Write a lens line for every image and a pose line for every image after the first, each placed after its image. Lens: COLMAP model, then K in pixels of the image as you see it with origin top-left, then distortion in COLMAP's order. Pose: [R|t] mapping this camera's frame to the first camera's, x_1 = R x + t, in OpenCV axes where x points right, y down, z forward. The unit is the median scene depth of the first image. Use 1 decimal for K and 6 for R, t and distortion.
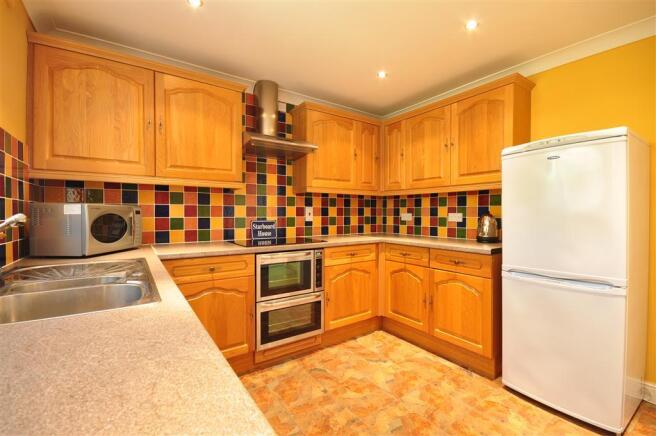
lens RADIAL K [[287.5, 0, 328.3], [0, 287.5, 219.7], [0, 0, 1]] dist [-0.004282, -0.000212]
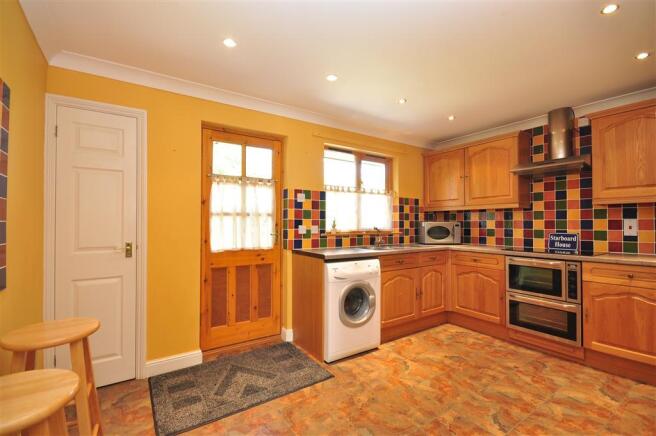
lens RADIAL K [[287.5, 0, 328.3], [0, 287.5, 219.7], [0, 0, 1]] dist [-0.004282, -0.000212]
pose [[-0.010566, -0.015447, -0.999825, 1.029752], [-0.021065, 0.999662, -0.015222, -0.013745], [0.999722, 0.020900, -0.010887, 0.137017]]
